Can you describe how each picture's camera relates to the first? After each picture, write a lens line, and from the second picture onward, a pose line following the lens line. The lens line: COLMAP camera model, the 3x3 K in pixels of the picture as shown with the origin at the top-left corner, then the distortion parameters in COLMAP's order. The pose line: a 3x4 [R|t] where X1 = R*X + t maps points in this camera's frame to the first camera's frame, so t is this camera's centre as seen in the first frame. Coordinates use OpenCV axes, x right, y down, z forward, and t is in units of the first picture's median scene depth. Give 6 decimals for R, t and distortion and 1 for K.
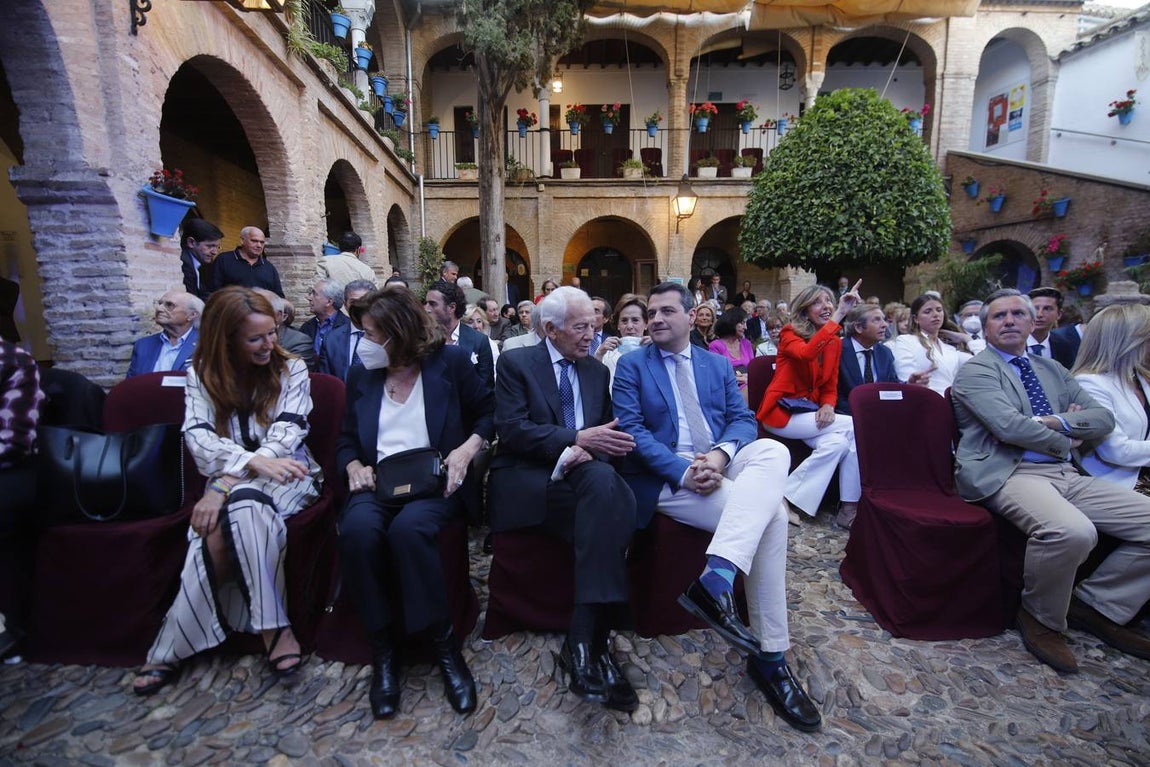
lens RADIAL K [[500.1, 0, 568.8], [0, 500.1, 386.0], [0, 0, 1]] dist [-0.001099, -0.008479]
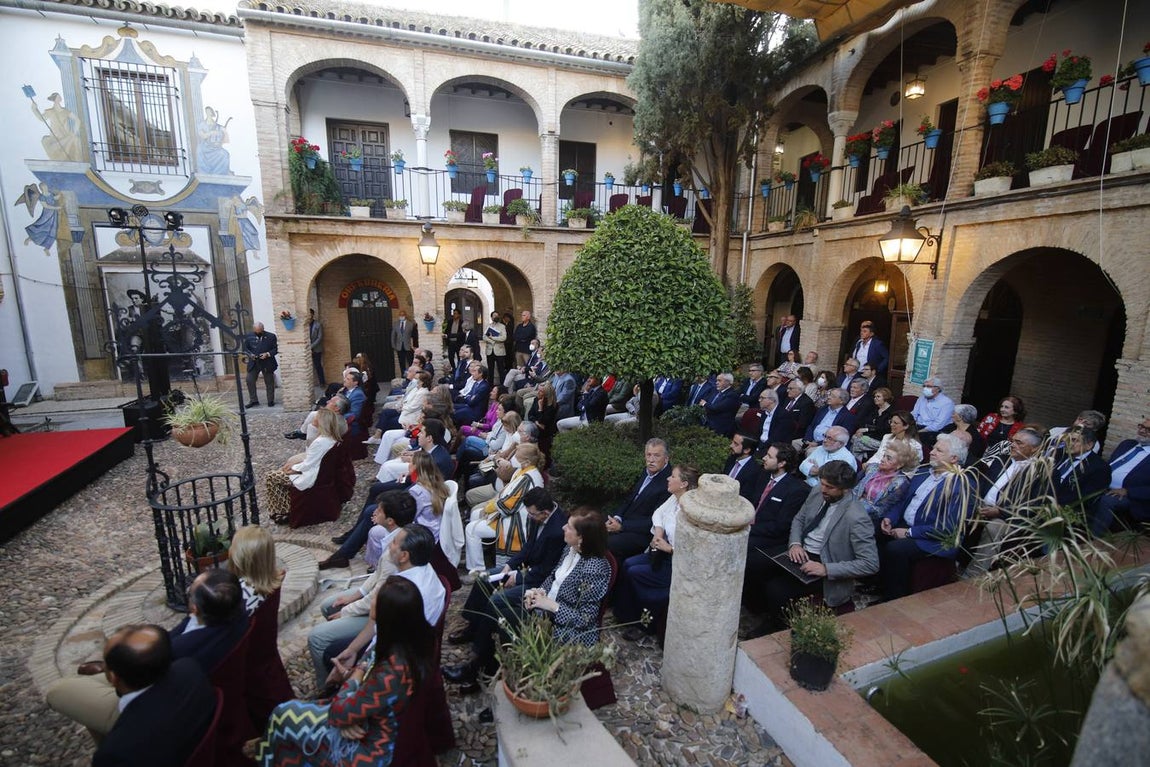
lens RADIAL K [[500.1, 0, 577.2], [0, 500.1, 384.0], [0, 0, 1]] dist [-0.001099, -0.008479]
pose [[0.230996, 0.192120, -0.953798, 0.993836], [-0.149129, 0.975718, 0.160419, -0.242055], [0.961458, 0.105183, 0.254038, 0.421160]]
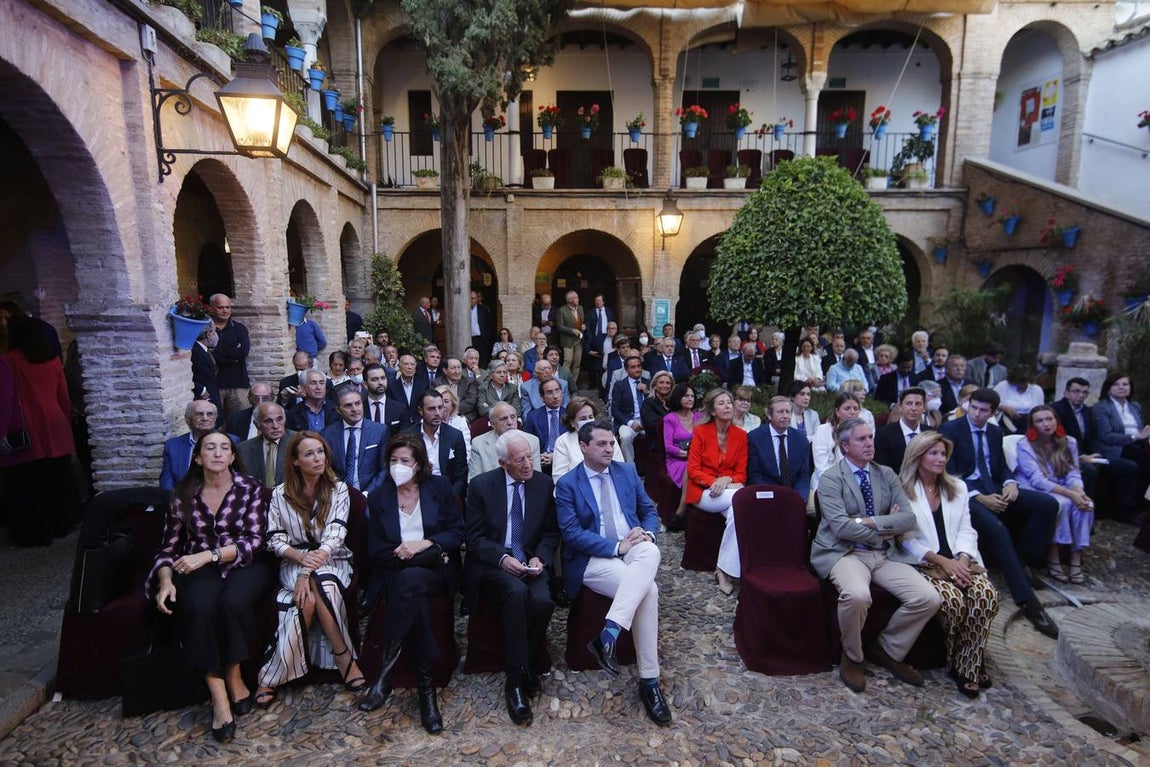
lens RADIAL K [[657.0, 0, 566.7], [0, 657.0, 387.0], [0, 0, 1]] dist [0.021506, -0.007845]
pose [[0.999668, -0.000668, 0.025770, 0.017572], [0.000721, 0.999998, -0.002081, -0.072737], [-0.025769, 0.002099, 0.999666, -0.207835]]
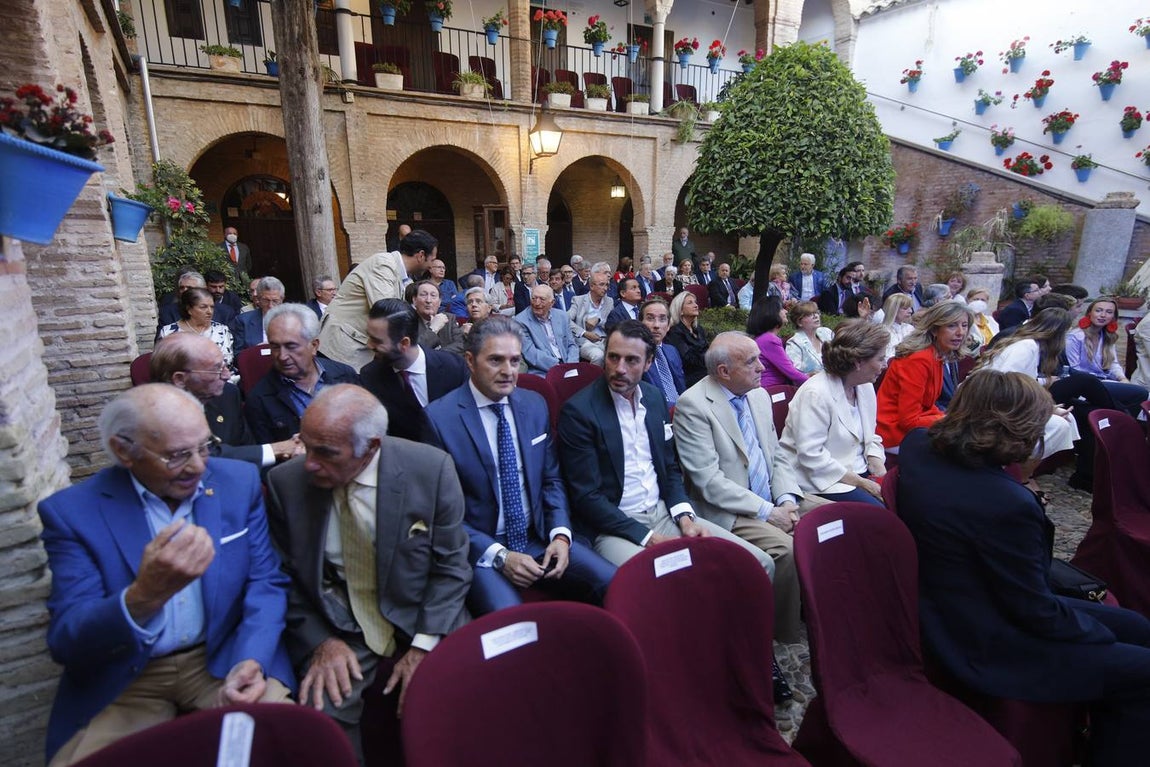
lens RADIAL K [[581.0, 0, 569.9], [0, 581.0, 387.6], [0, 0, 1]] dist [0.010019, -0.007686]
pose [[0.893009, -0.112160, 0.435839, -0.222921], [0.071124, 0.991449, 0.109413, -0.070390], [-0.444383, -0.066708, 0.893350, 0.117812]]
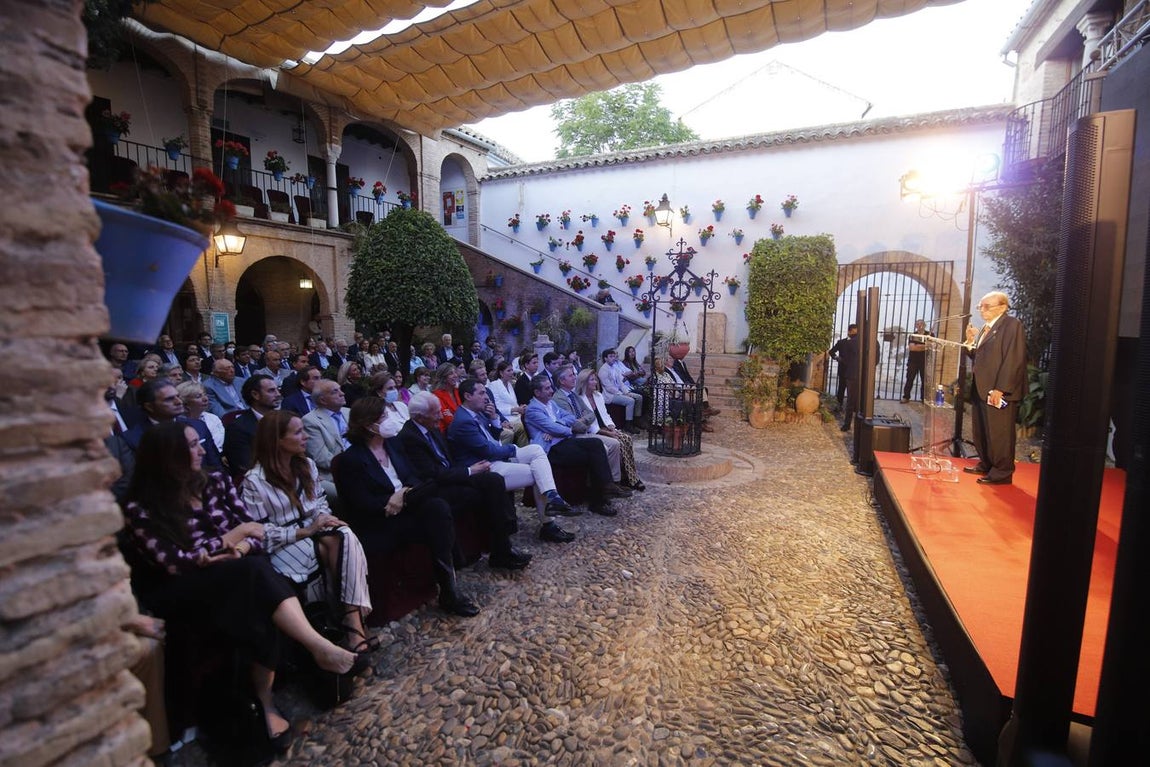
lens RADIAL K [[500.1, 0, 575.0], [0, 500.1, 383.6], [0, 0, 1]] dist [-0.001099, -0.008479]
pose [[0.538357, -0.094550, 0.837396, -0.292912], [0.113676, 0.992752, 0.039009, -0.050919], [-0.835015, 0.074191, 0.545203, -0.103913]]
